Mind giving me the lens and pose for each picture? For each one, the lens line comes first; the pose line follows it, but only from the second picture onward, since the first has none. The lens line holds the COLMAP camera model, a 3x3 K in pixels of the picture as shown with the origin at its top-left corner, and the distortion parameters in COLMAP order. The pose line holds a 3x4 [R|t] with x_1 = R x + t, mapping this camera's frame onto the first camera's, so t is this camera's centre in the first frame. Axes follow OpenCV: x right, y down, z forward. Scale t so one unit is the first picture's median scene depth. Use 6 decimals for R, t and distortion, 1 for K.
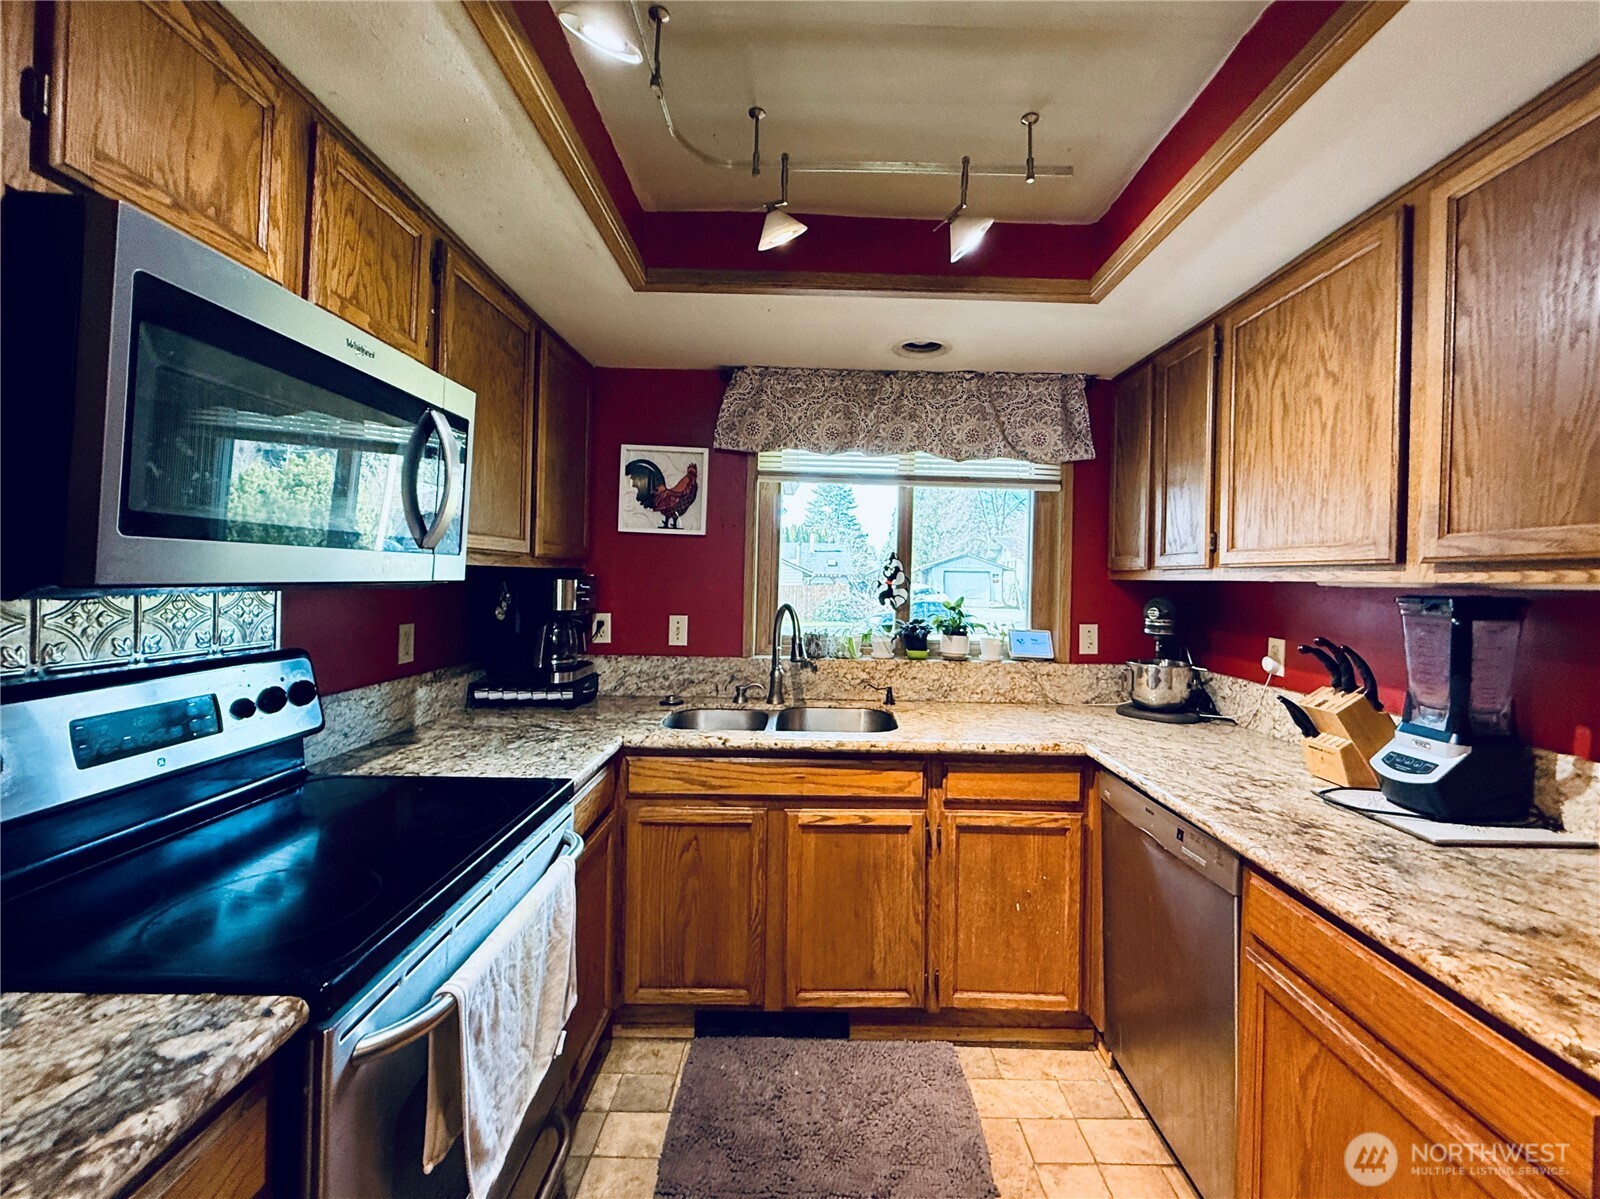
lens RADIAL K [[664.5, 0, 821.9], [0, 664.5, 580.7], [0, 0, 1]] dist [0.001182, -0.000037]
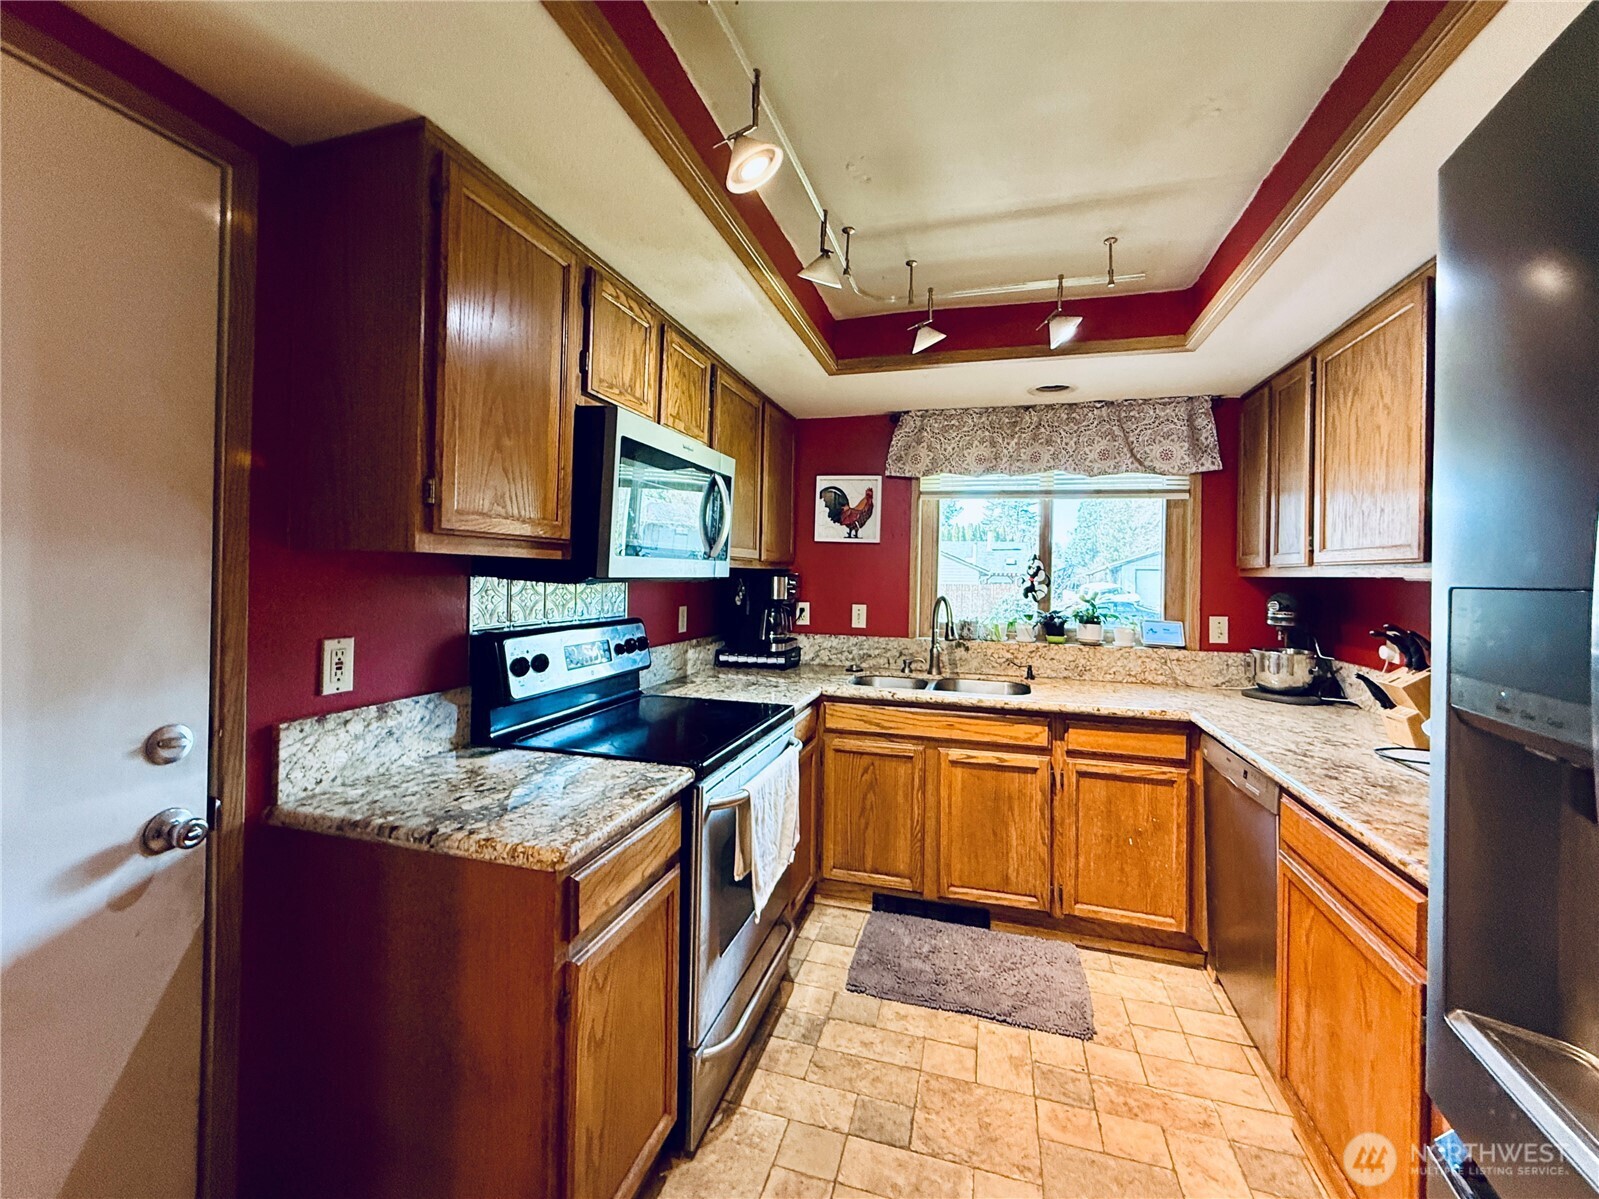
lens RADIAL K [[659.4, 0, 800.0], [0, 659.4, 570.1], [0, 0, 1]] dist [-0.001762, -0.000026]
pose [[0.956184, -0.004924, -0.292724, 0.063788], [0.000624, 0.999891, -0.014782, 0.004441], [0.292765, 0.013952, 0.956083, -0.332770]]
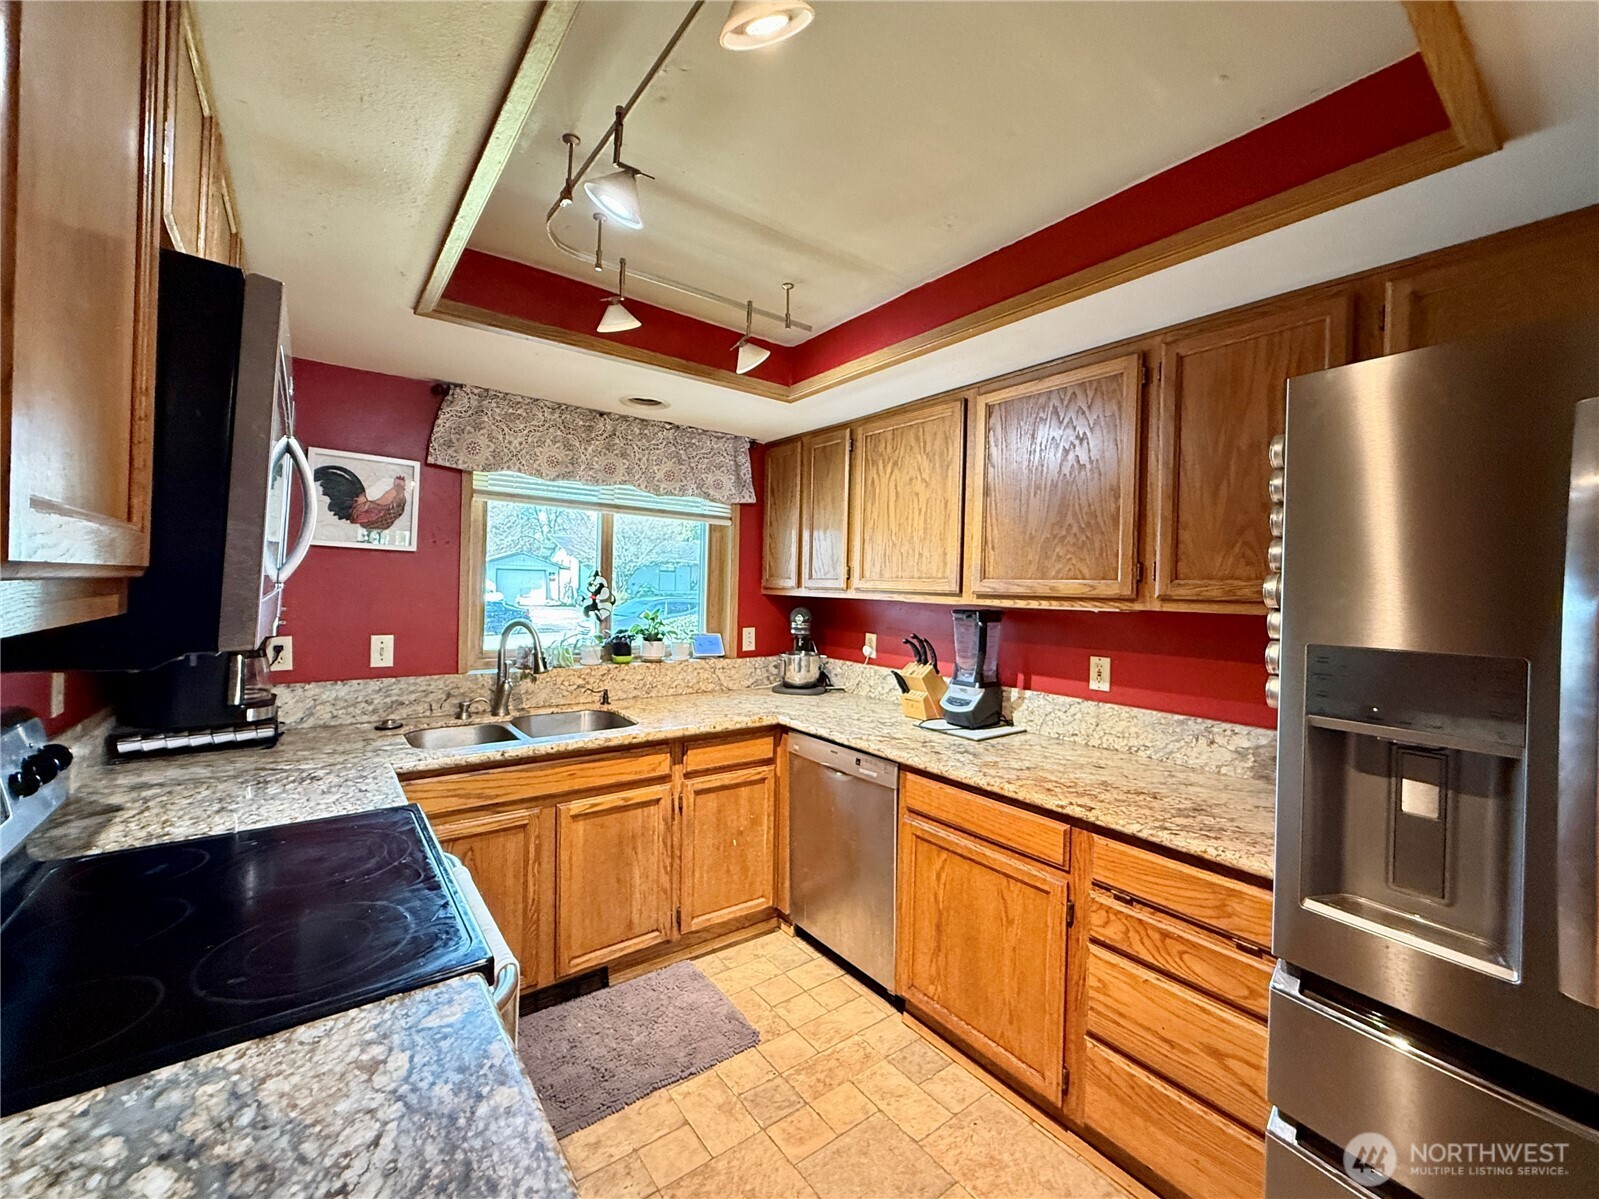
lens RADIAL K [[648.4, 0, 792.9], [0, 648.4, 590.9], [0, 0, 1]] dist [-0.000891, 0.000166]
pose [[0.806803, -0.005304, 0.590797, -0.354415], [-0.006955, 0.999805, 0.018473, -0.039181], [-0.590780, -0.019013, 0.806609, -0.108634]]
